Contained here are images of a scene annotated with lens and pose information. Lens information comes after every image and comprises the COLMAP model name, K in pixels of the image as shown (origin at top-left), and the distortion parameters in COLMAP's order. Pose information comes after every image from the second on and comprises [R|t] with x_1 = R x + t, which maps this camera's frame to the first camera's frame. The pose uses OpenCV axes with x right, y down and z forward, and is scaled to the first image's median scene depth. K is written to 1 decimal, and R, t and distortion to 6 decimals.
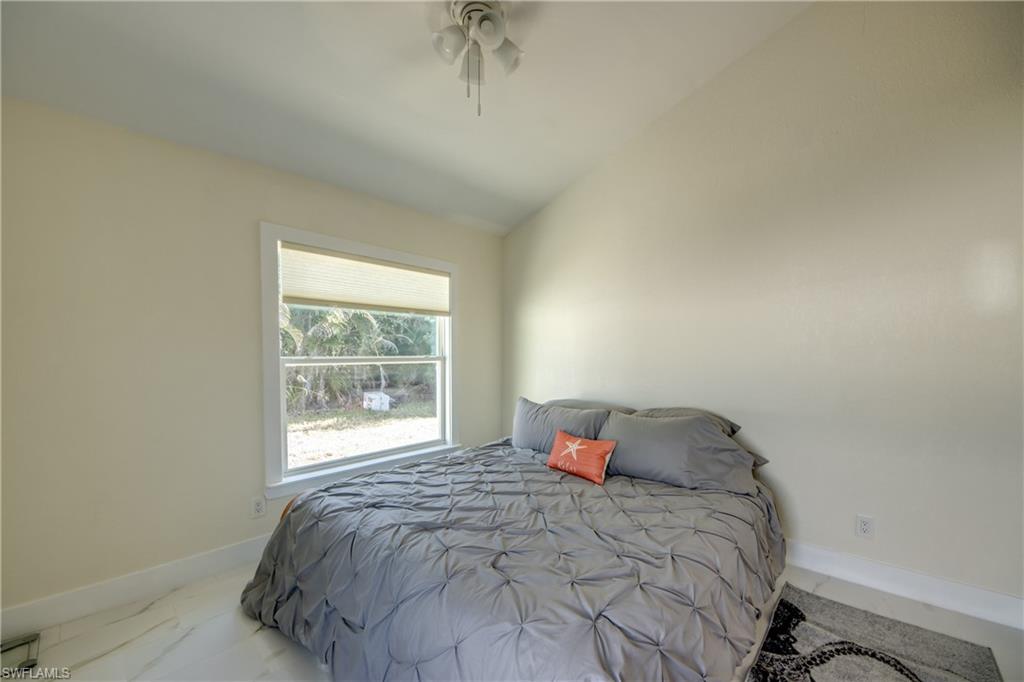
lens RADIAL K [[407.4, 0, 512.7], [0, 407.4, 365.6], [0, 0, 1]] dist [0.028892, -0.022424]
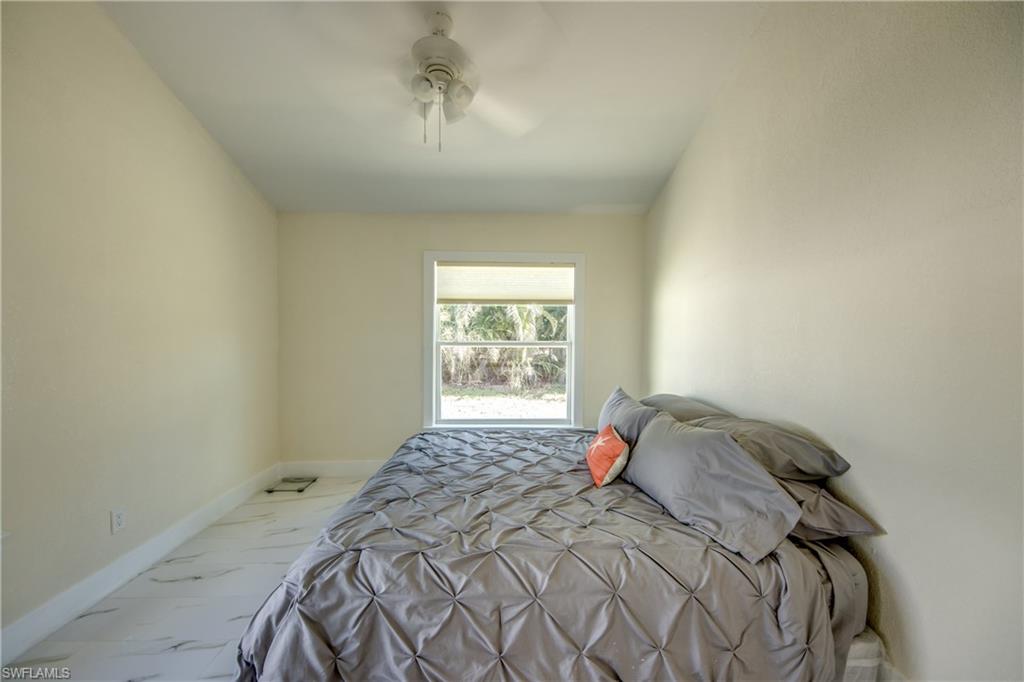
lens RADIAL K [[396.7, 0, 500.2], [0, 396.7, 342.0], [0, 0, 1]] dist [0.027900, -0.020410]
pose [[0.682978, 0.013846, -0.730308, 0.615299], [-0.024238, 0.999699, -0.003714, -0.018006], [0.730037, 0.020238, 0.683108, 0.205696]]
